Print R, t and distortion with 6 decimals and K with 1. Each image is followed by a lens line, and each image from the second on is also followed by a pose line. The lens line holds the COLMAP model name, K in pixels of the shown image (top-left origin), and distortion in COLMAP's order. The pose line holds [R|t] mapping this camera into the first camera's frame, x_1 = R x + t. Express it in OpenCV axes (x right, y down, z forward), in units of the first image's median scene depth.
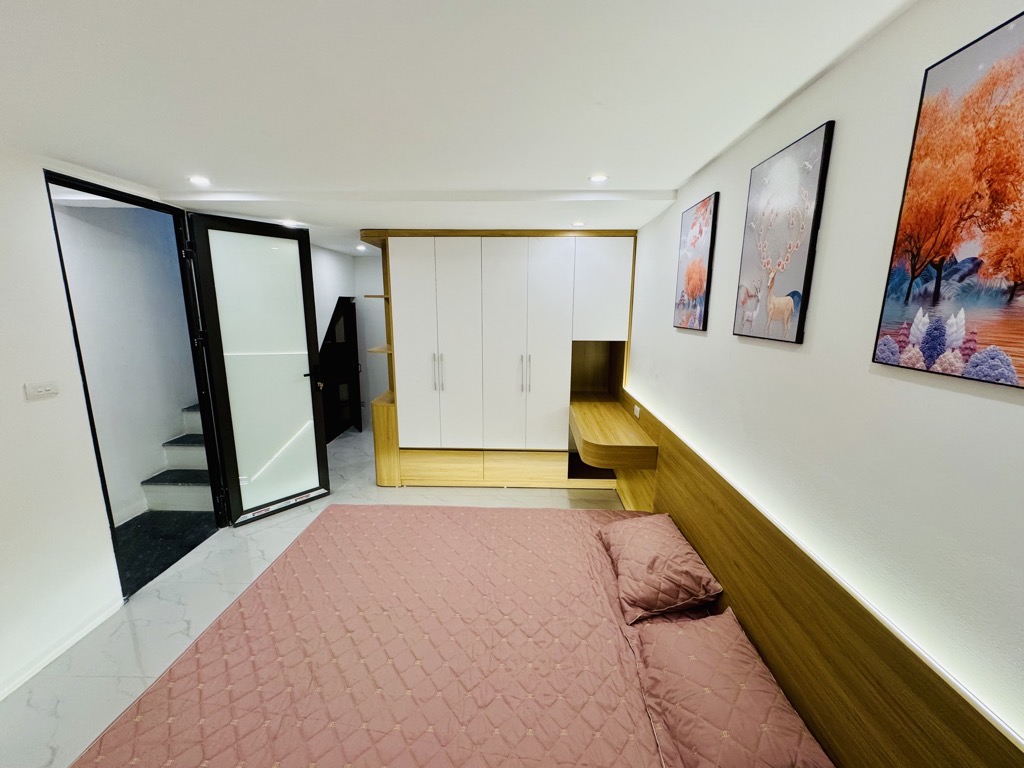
lens RADIAL K [[408.5, 0, 507.7], [0, 408.5, 385.2], [0, 0, 1]] dist [-0.003086, 0.000632]
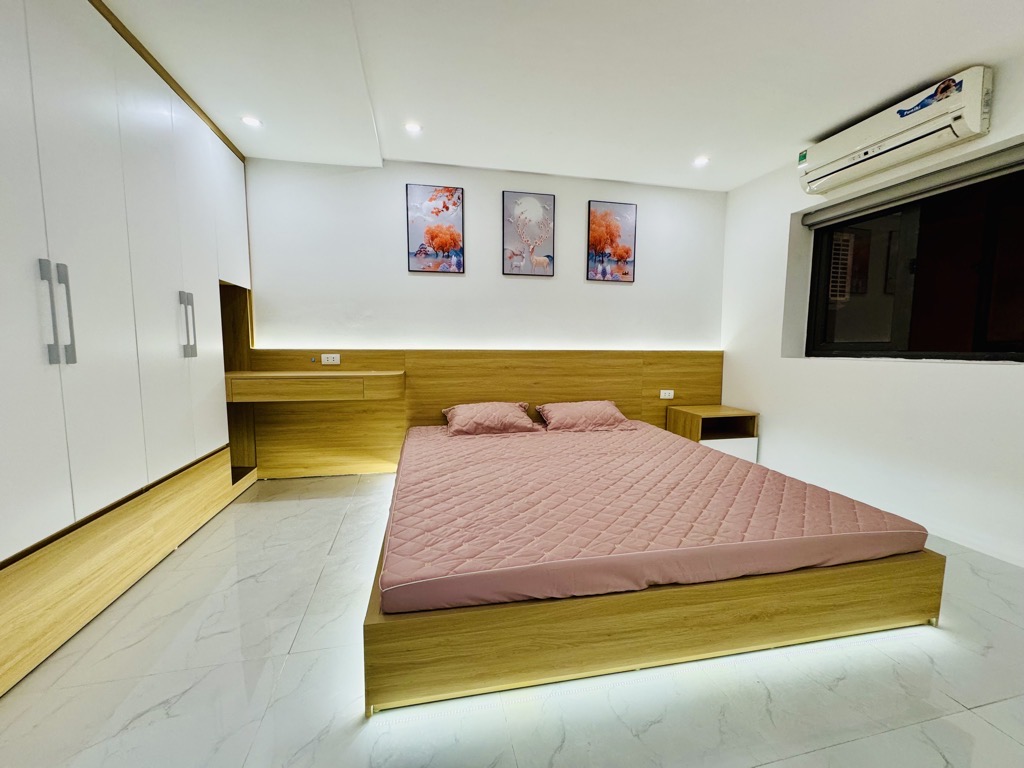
lens RADIAL K [[408.5, 0, 502.7], [0, 408.5, 382.8], [0, 0, 1]] dist [-0.003086, 0.000632]
pose [[-0.248736, -0.091030, 0.964284, -2.299824], [0.178097, 0.974300, 0.137915, 0.187121], [-0.952057, 0.206040, -0.226132, 2.647117]]
